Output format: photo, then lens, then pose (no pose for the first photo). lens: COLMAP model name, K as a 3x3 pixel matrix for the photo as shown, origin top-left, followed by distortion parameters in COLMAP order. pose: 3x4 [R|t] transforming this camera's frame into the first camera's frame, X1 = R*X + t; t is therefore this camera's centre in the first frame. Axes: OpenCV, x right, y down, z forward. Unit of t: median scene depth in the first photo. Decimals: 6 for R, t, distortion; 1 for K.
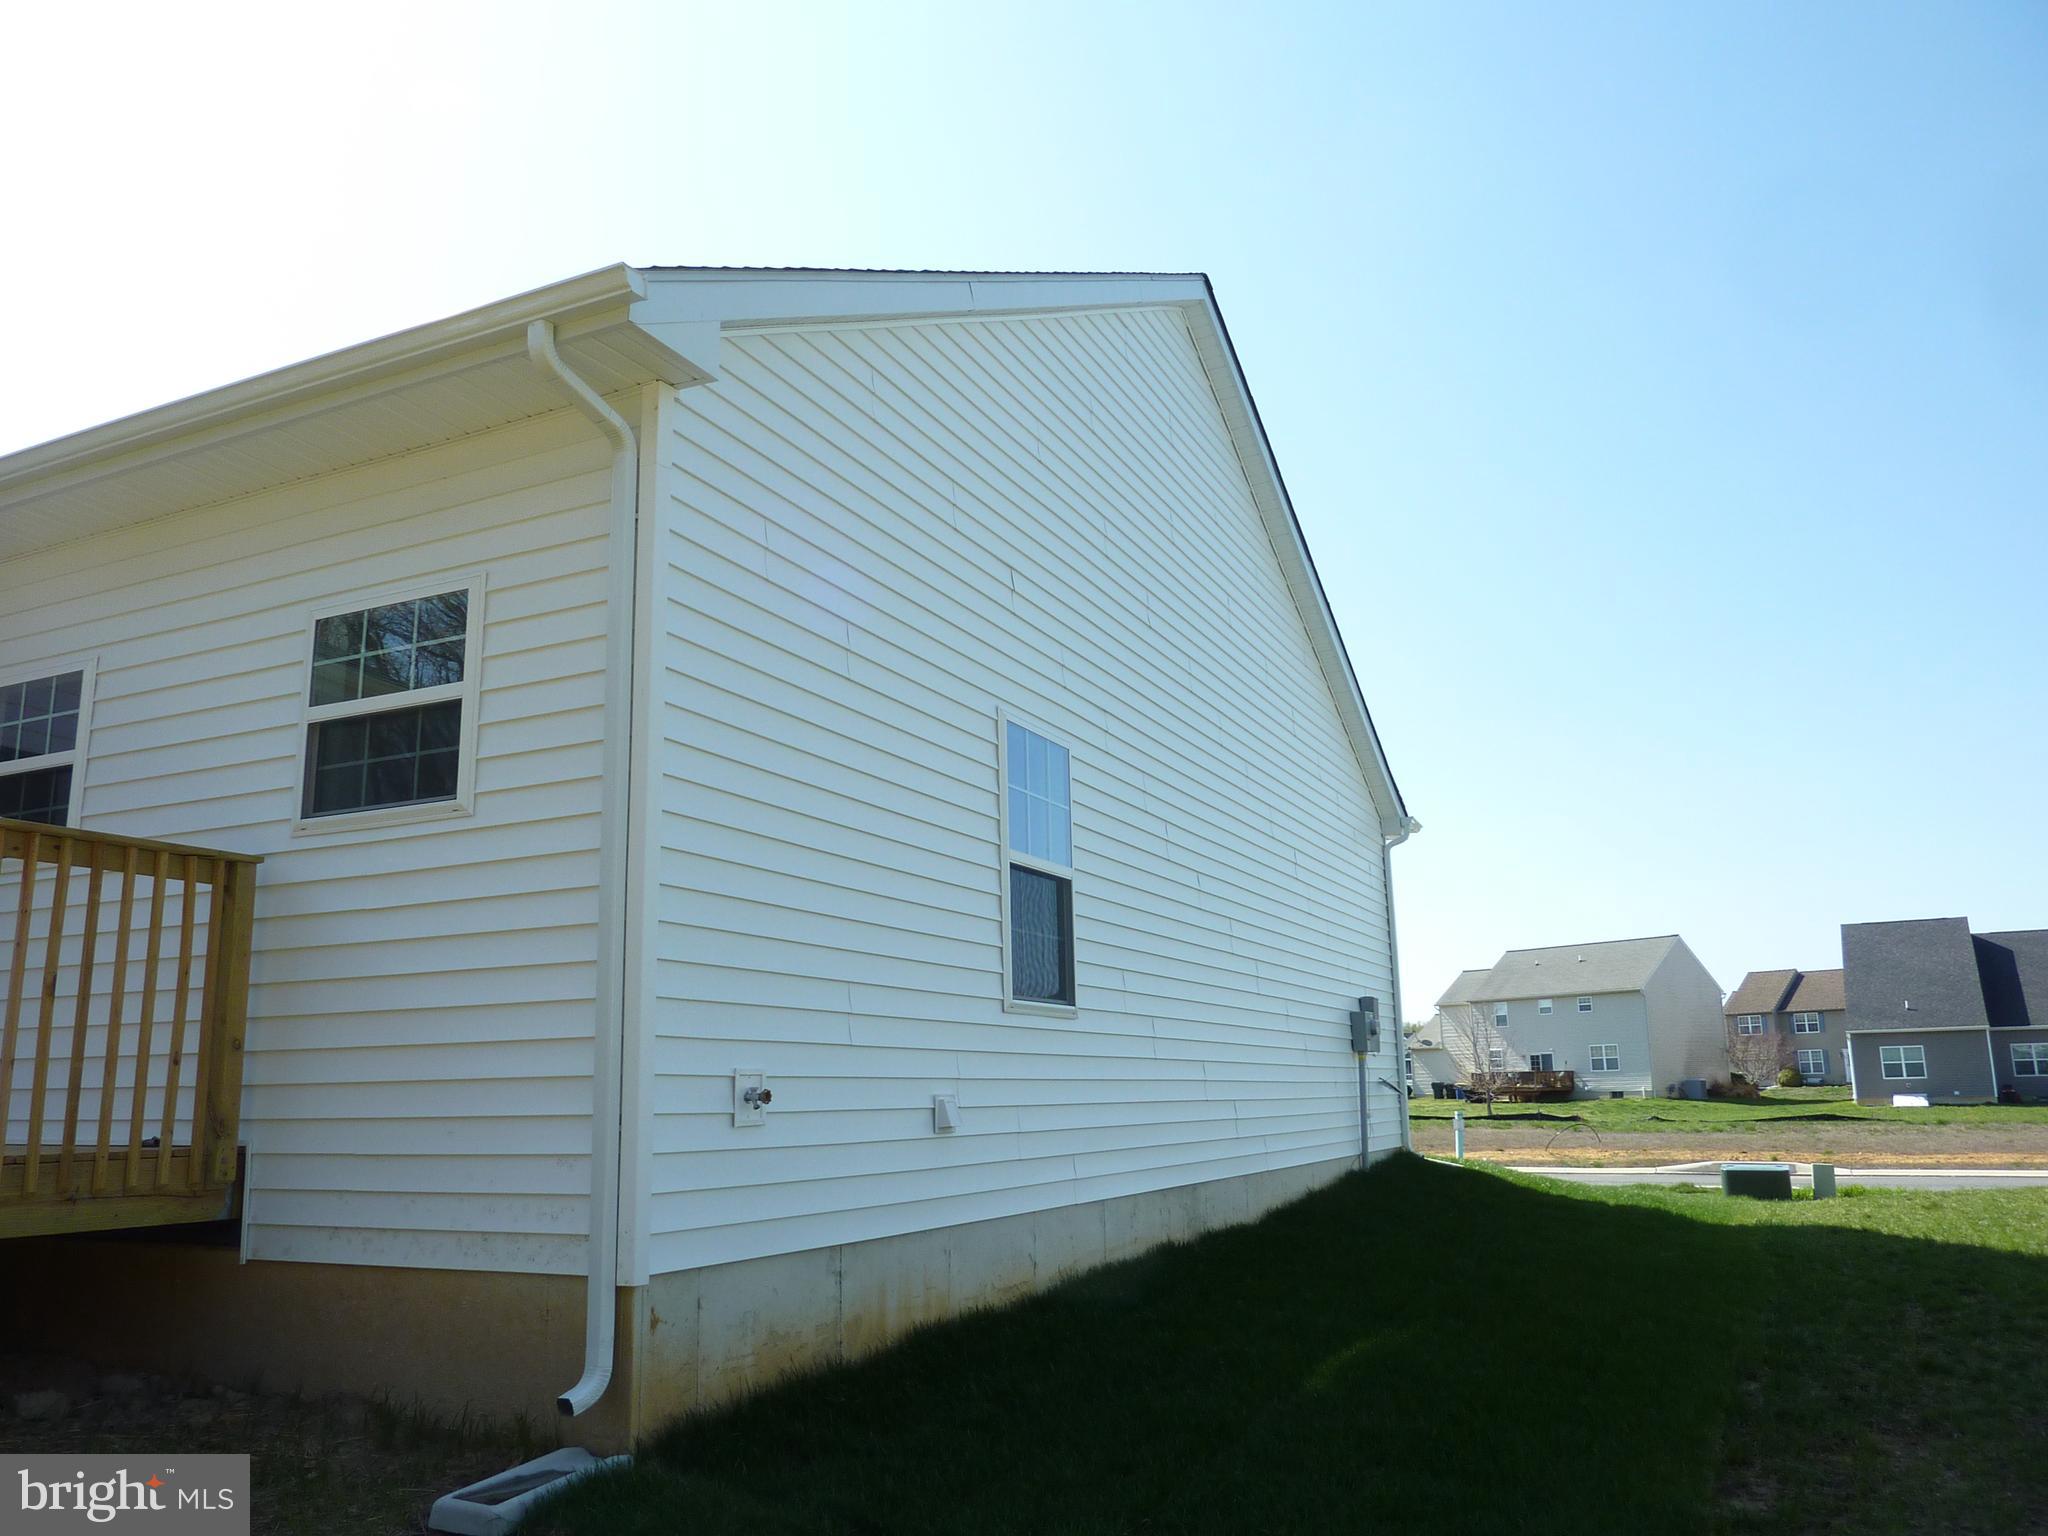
lens RADIAL K [[1539.1, 0, 1027.7], [0, 1539.1, 779.2], [0, 0, 1]] dist [-0.020637, -0.007623]
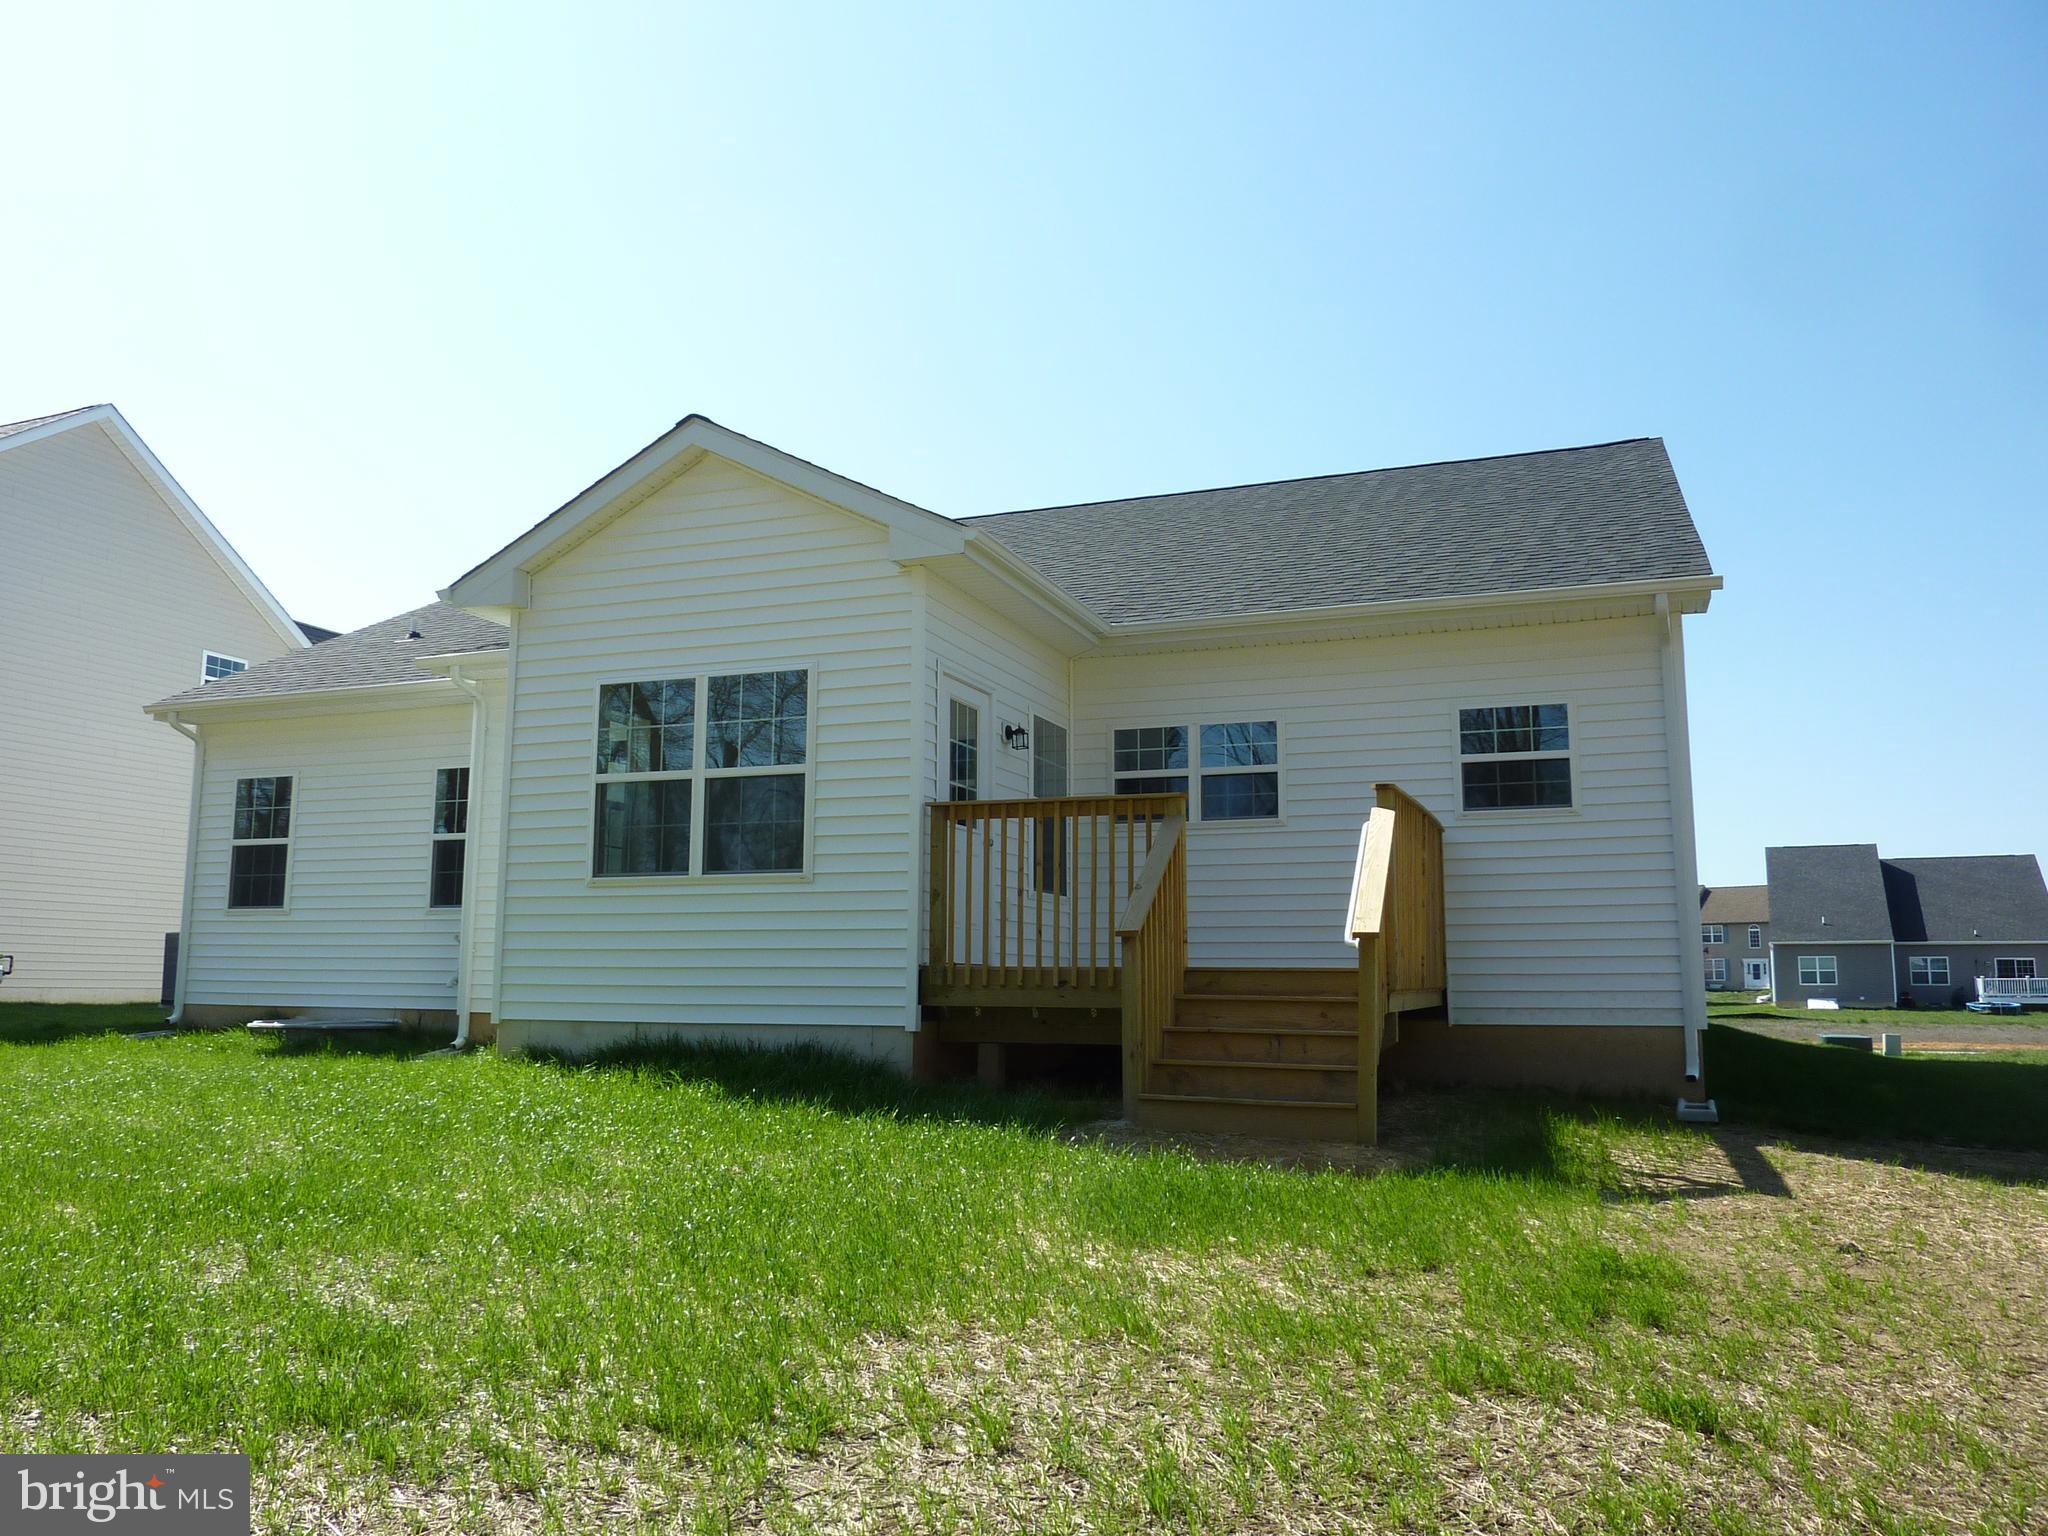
lens RADIAL K [[1539.1, 0, 1027.0], [0, 1539.1, 764.4], [0, 0, 1]] dist [-0.020637, -0.007623]
pose [[0.996901, 0.030109, 0.072673, -1.197759], [-0.034215, 0.997848, 0.055932, -0.128896], [-0.070832, -0.058245, 0.995786, -0.973092]]
